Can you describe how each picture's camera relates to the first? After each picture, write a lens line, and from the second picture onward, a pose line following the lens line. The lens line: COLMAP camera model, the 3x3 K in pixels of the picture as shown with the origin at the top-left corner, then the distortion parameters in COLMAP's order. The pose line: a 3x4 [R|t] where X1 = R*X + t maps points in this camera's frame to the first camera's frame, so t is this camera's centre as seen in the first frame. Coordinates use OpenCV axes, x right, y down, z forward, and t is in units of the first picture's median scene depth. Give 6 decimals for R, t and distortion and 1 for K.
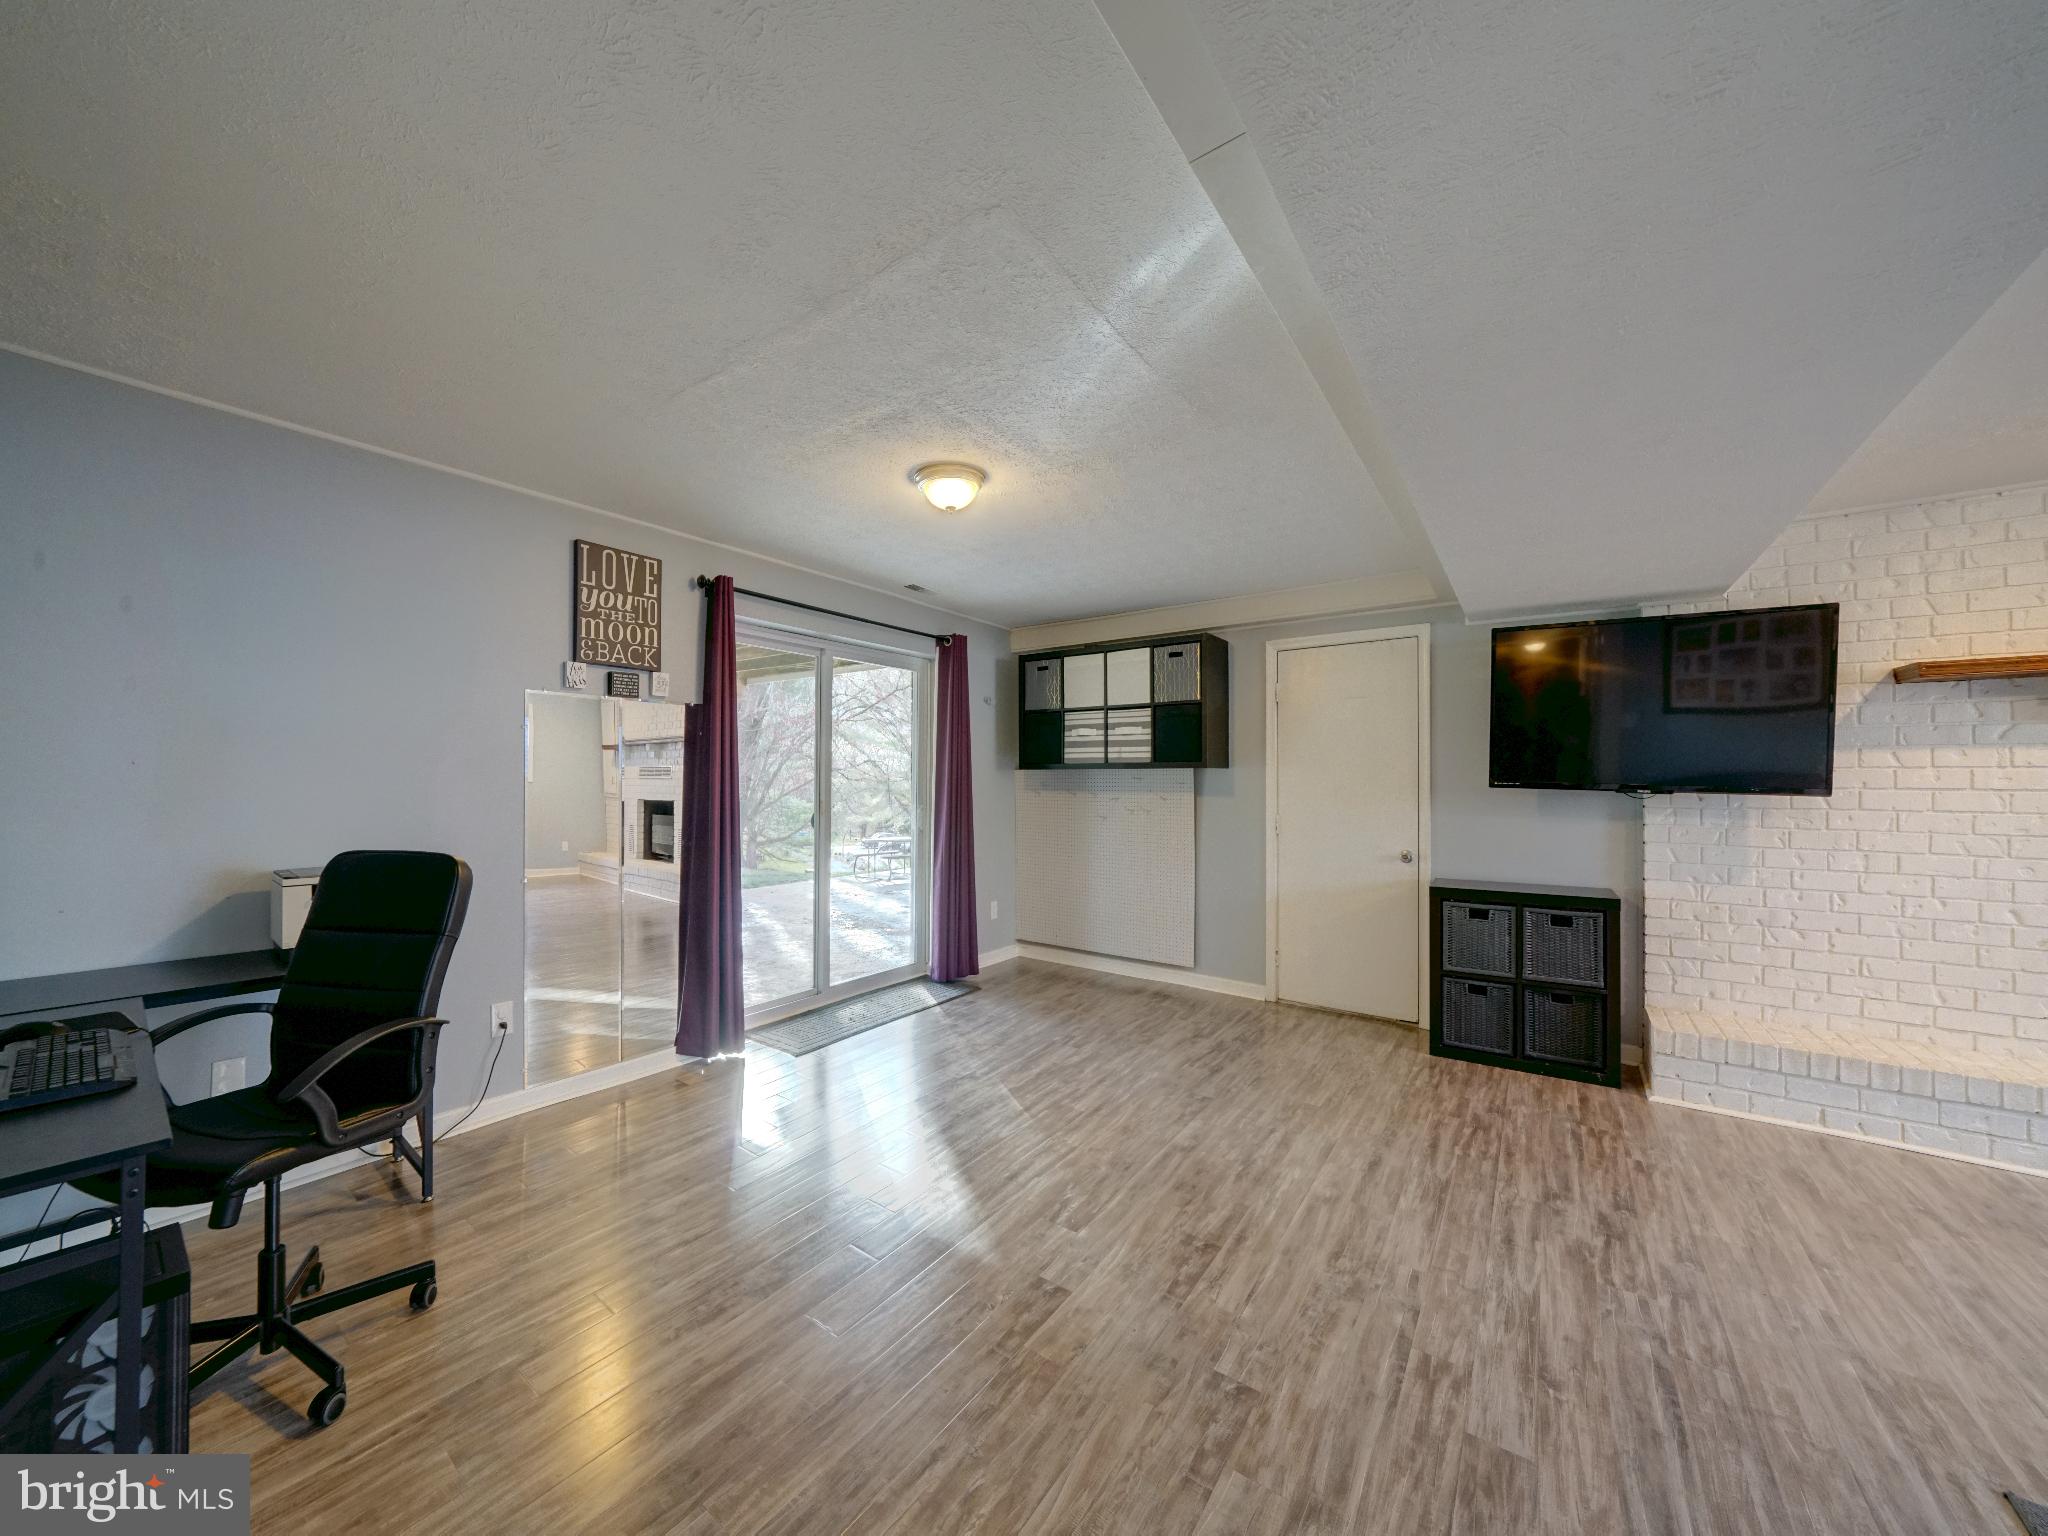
lens RADIAL K [[714.3, 0, 1000.2], [0, 714.3, 780.7], [0, 0, 1]] dist [-0.025235, 0.002059]
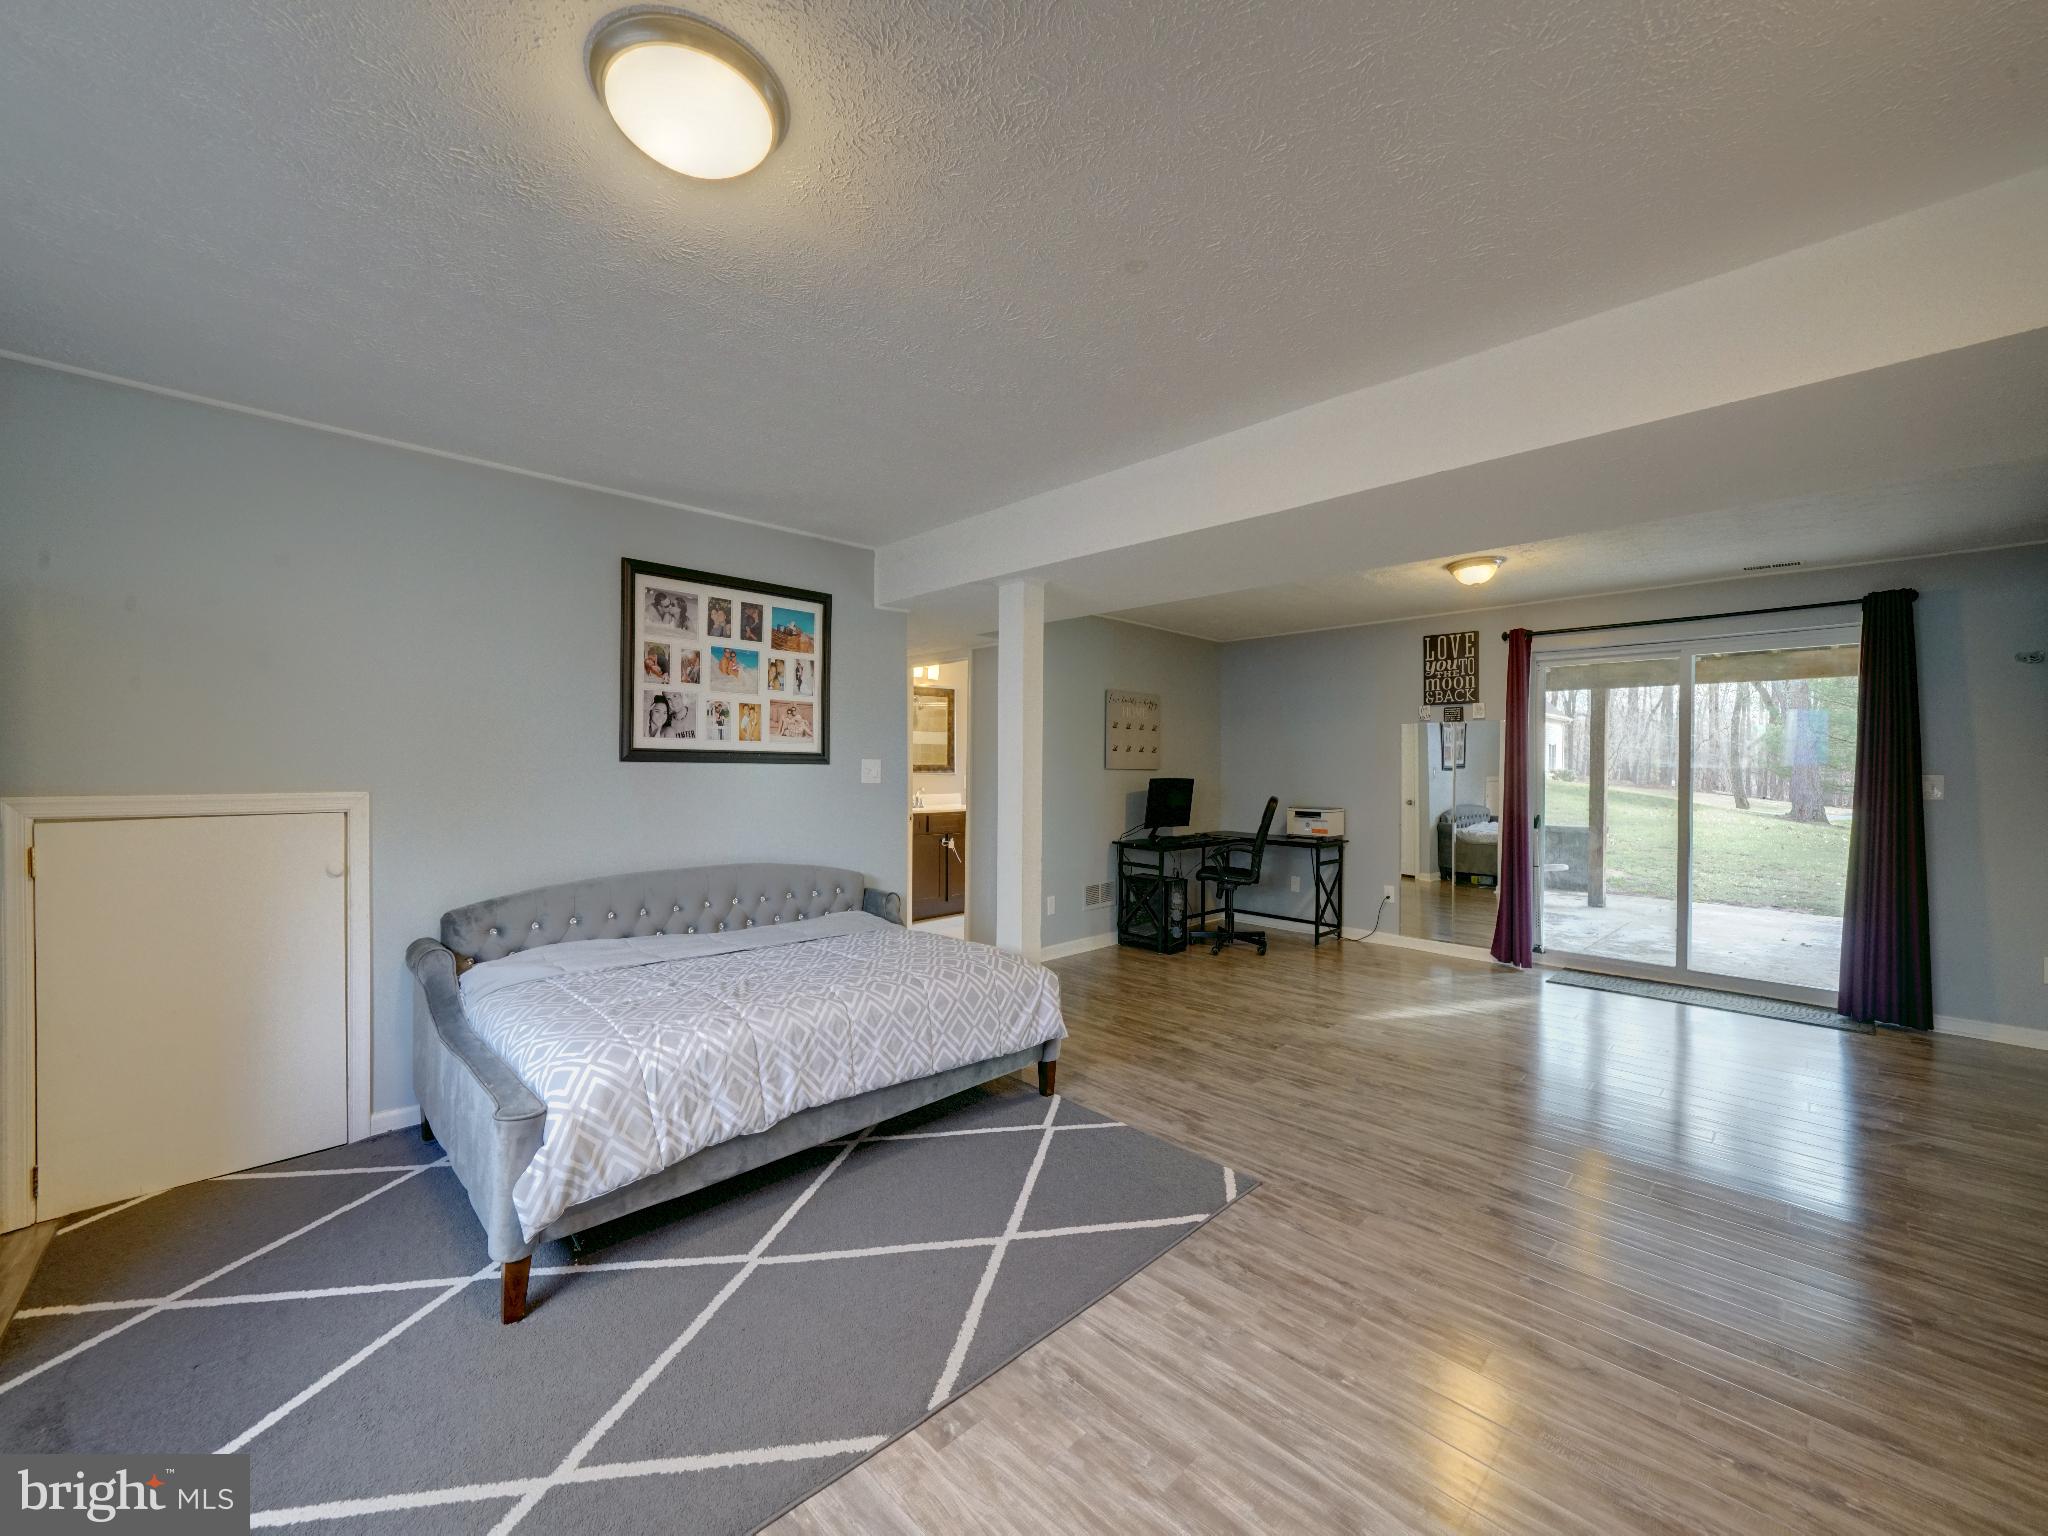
lens RADIAL K [[810.4, 0, 1008.0], [0, 810.4, 774.9], [0, 0, 1]] dist [-0.004942, 0.001767]
pose [[-0.154567, 0.001516, -0.987981, 1.477482], [-0.008971, 0.999955, 0.002938, 0.008305], [0.987942, 0.009317, -0.154546, 0.273765]]
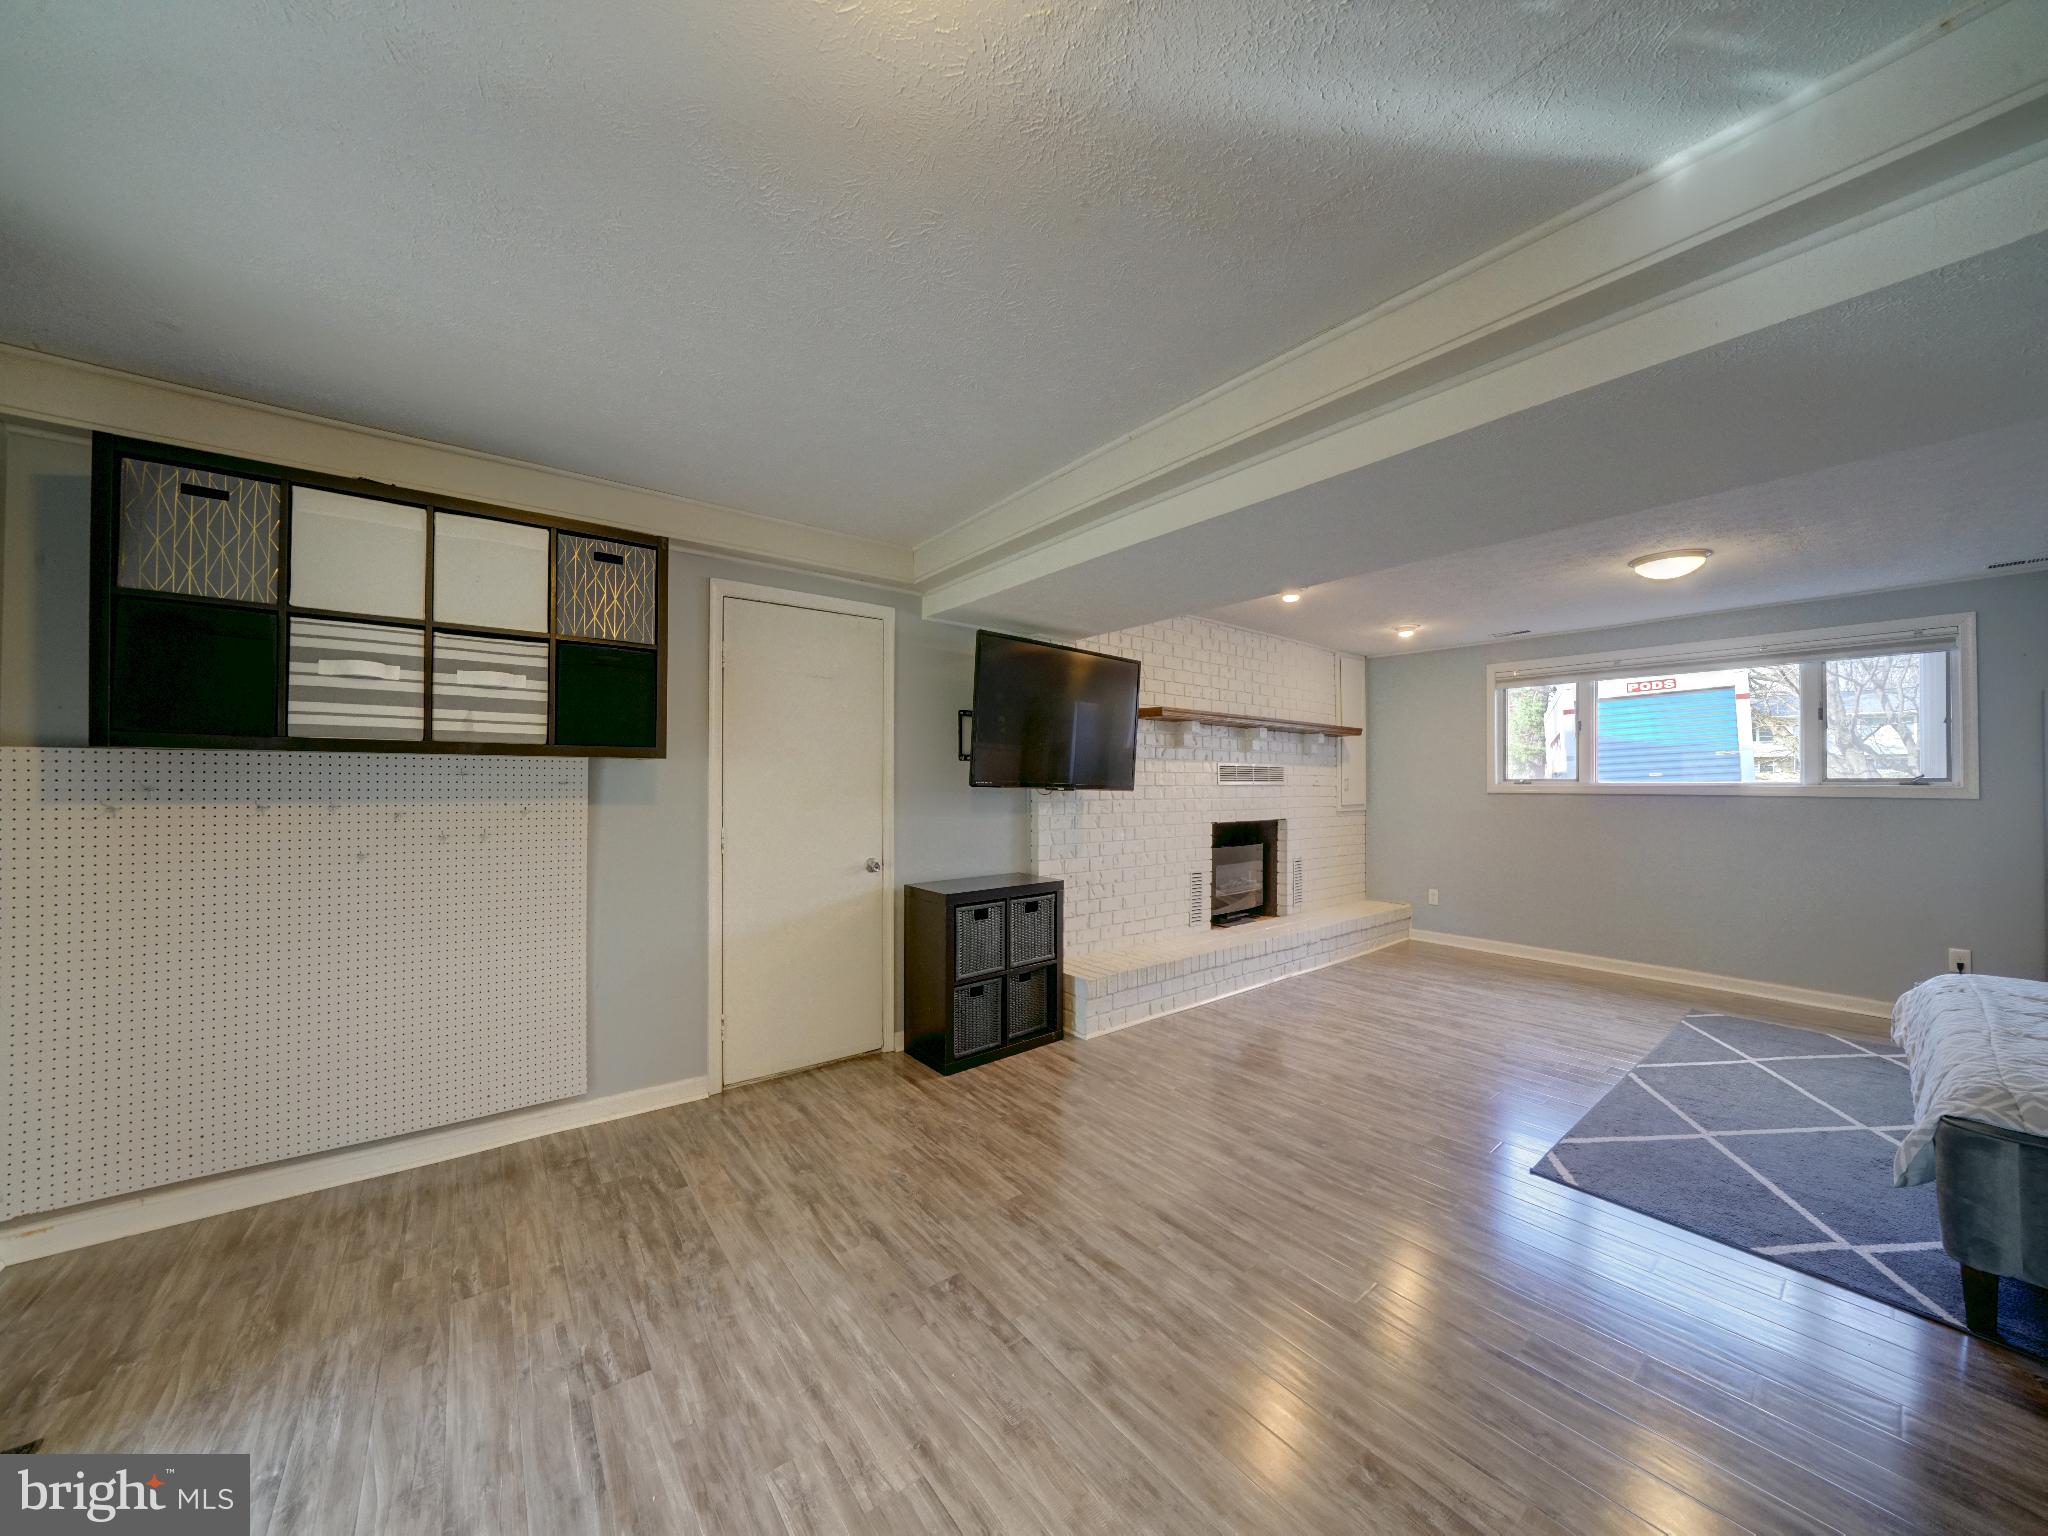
lens RADIAL K [[714.3, 0, 1004.4], [0, 714.3, 769.7], [0, 0, 1]] dist [-0.025235, 0.002059]
pose [[0.271745, 0.012352, 0.962290, -0.295495], [-0.002006, 0.999923, -0.012269, -0.001067], [-0.962367, 0.001404, 0.271749, 0.753947]]
